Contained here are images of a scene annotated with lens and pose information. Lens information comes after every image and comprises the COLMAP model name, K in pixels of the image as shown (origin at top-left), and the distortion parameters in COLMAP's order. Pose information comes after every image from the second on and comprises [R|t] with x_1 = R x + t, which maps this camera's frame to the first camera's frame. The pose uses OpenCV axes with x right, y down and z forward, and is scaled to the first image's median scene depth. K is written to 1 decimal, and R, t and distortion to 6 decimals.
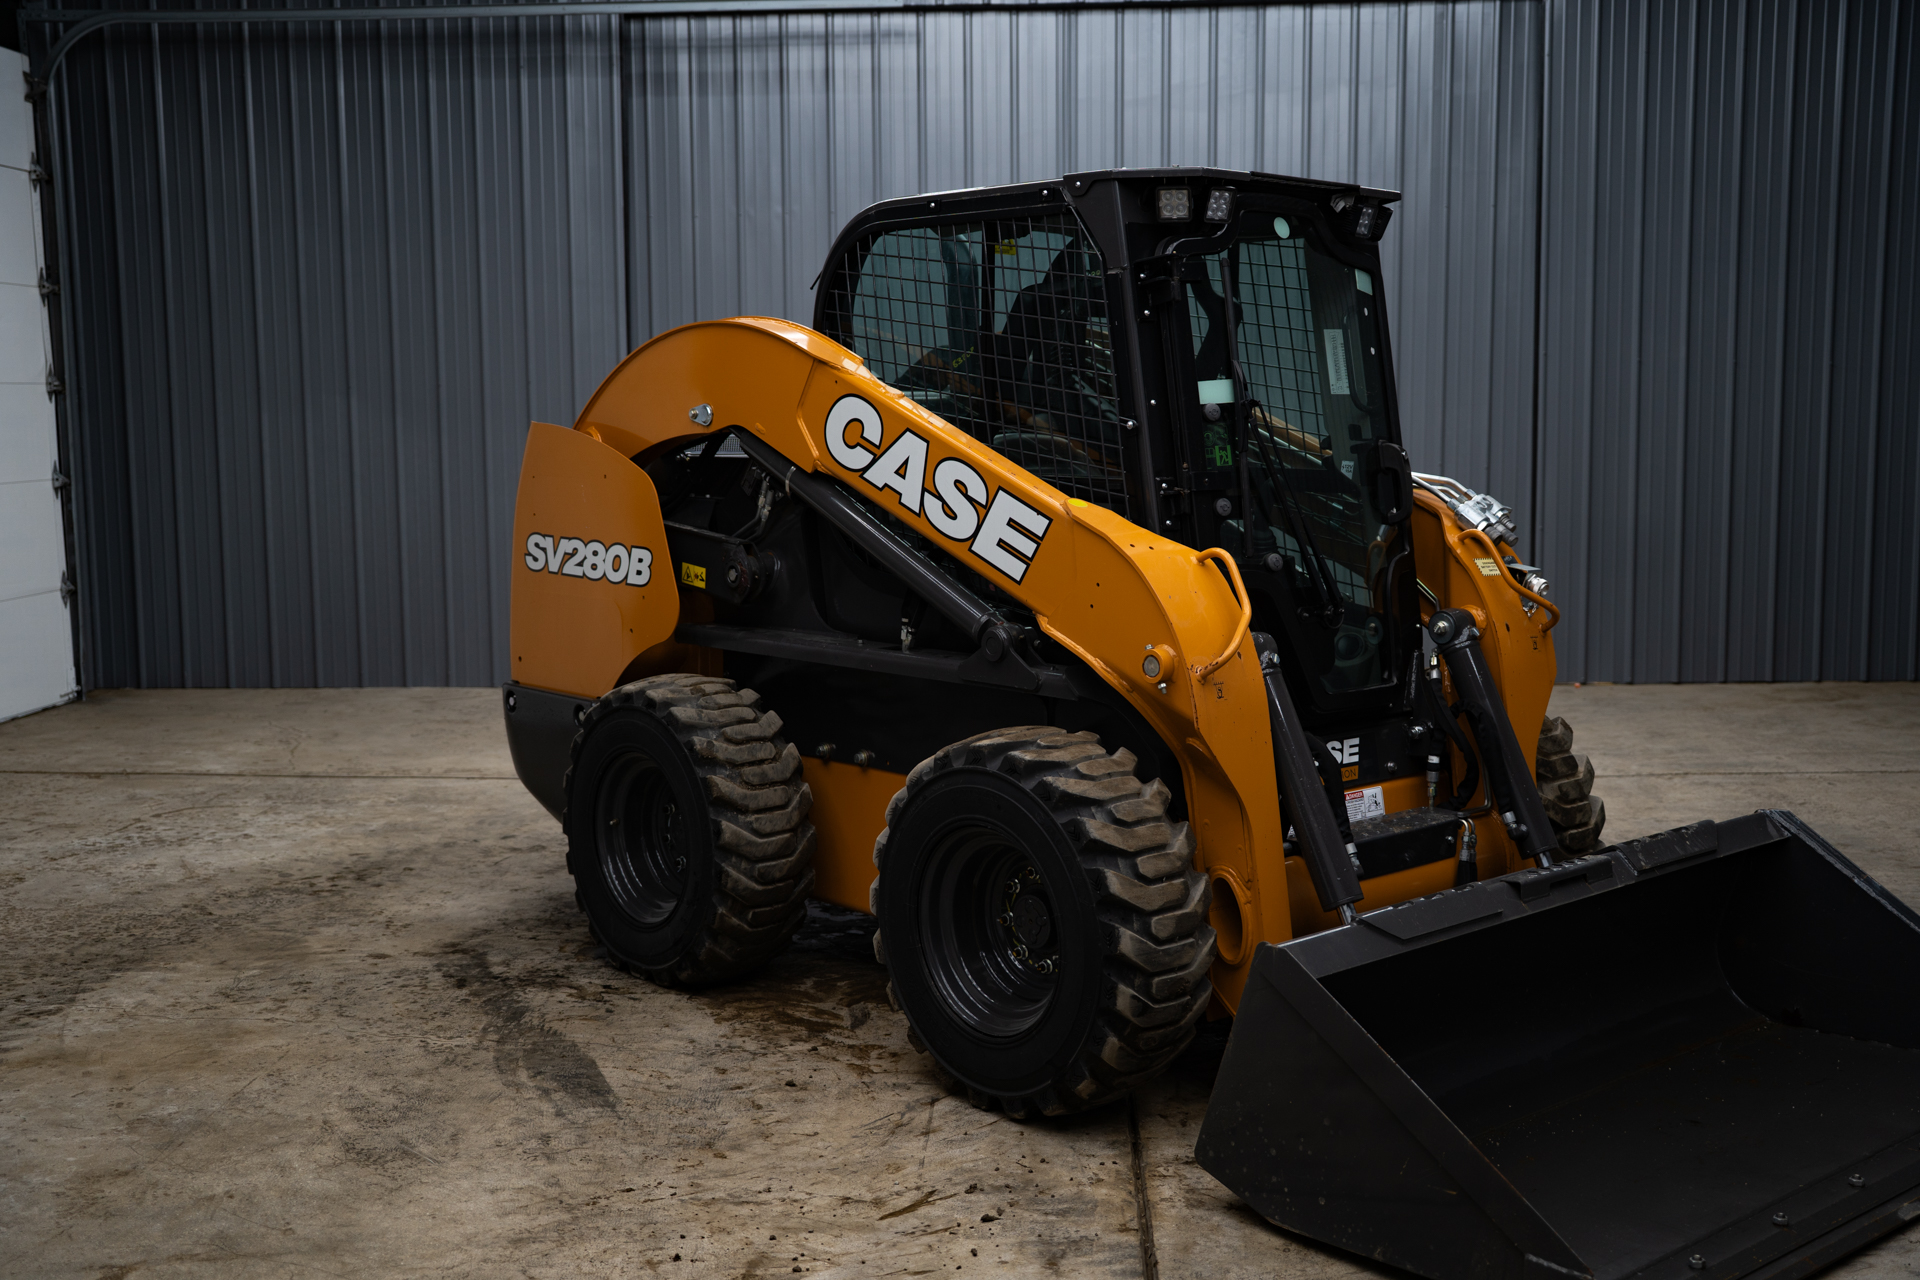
lens RADIAL K [[2110.7, 0, 957.7], [0, 2110.7, 632.8], [0, 0, 1]] dist [-0.024048, 0.000000]
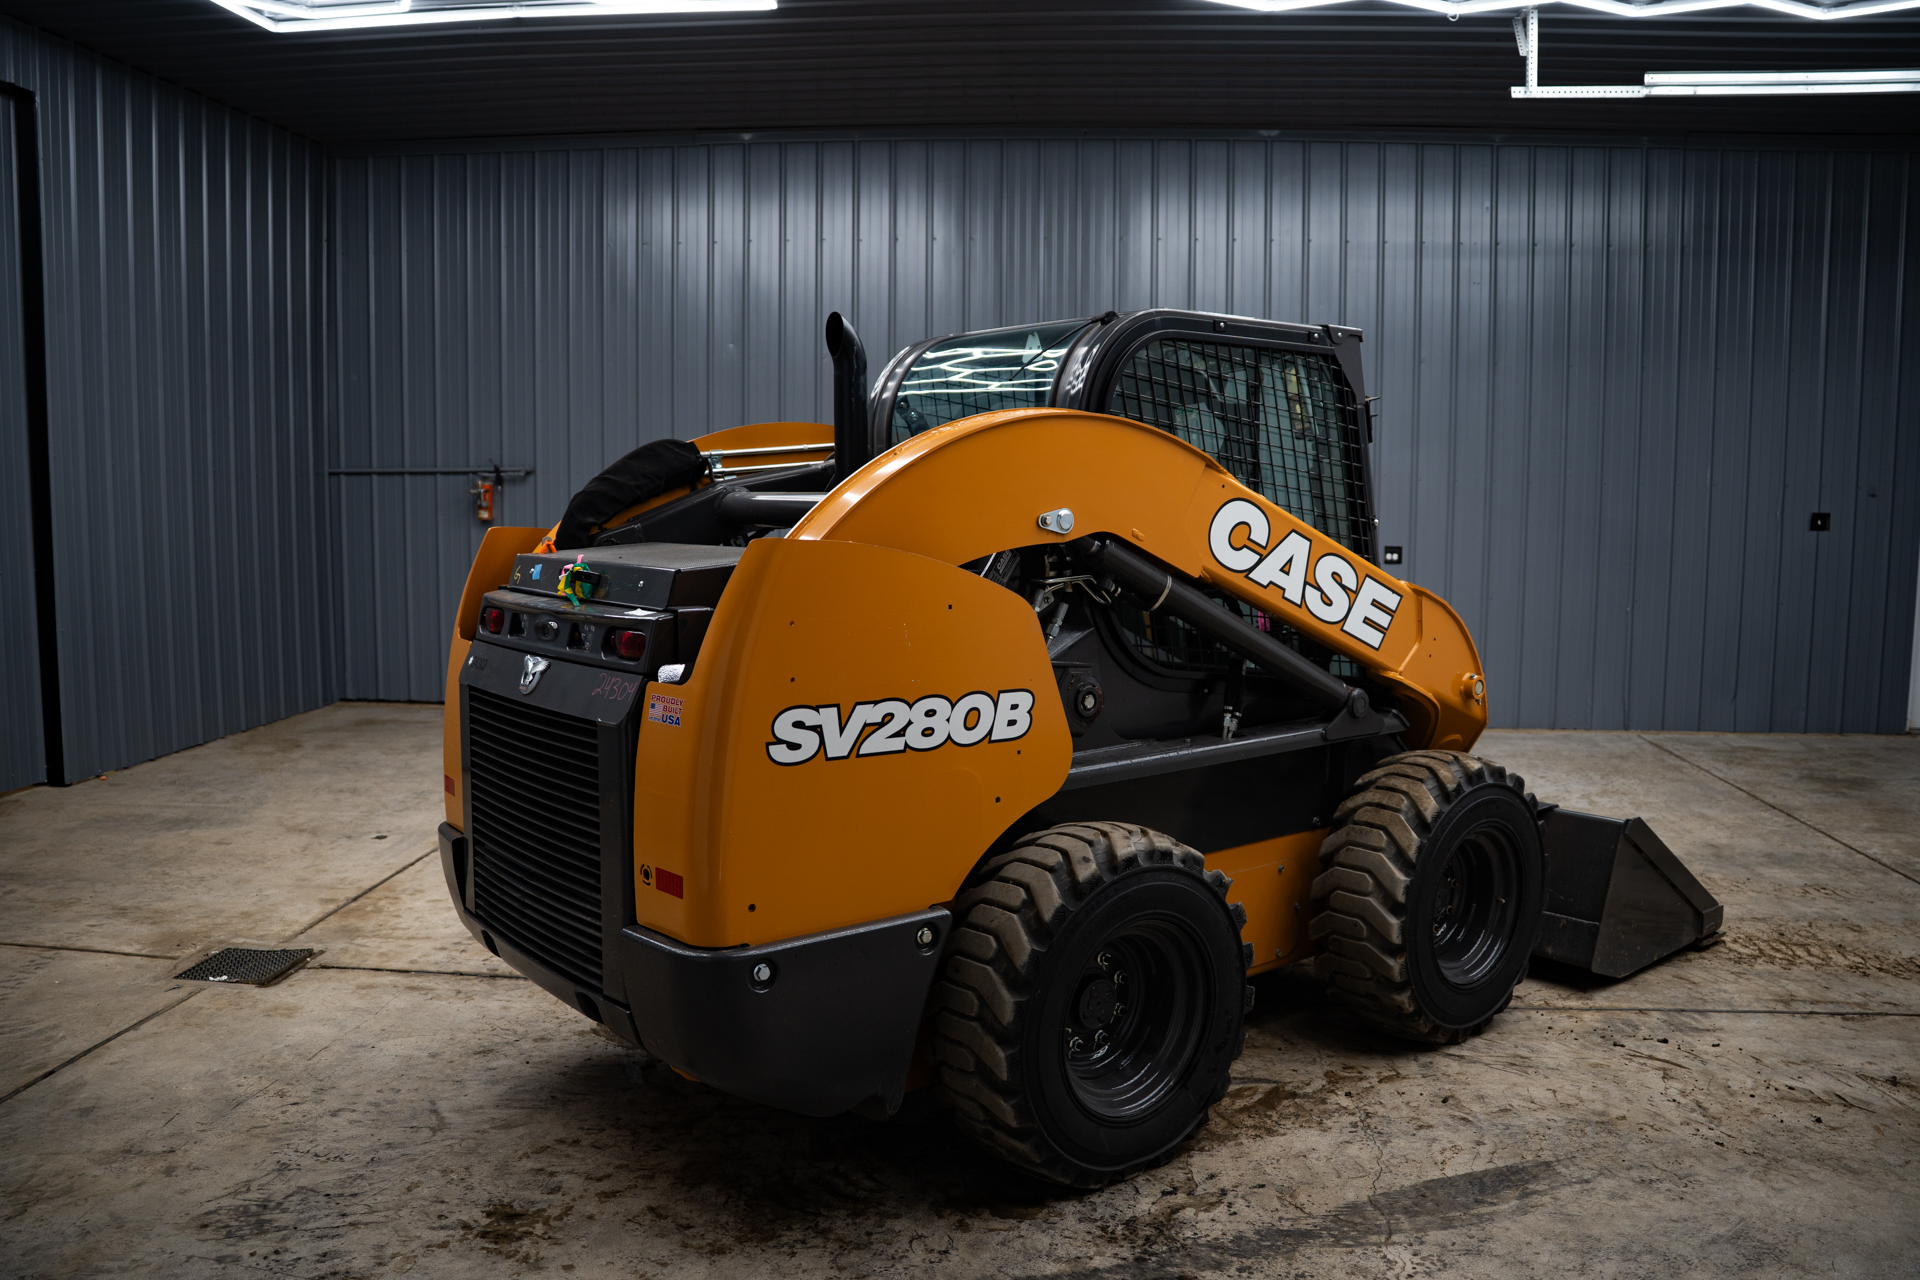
lens RADIAL K [[1538.3, 0, 957.0], [0, 1538.3, 648.1], [0, 0, 1]] dist [-0.155416, 0.078549]
pose [[0.033292, -0.102081, 0.994219, -0.821066], [0.106973, 0.989420, 0.098006, -0.130555], [-0.993704, 0.103091, 0.043860, 1.127730]]
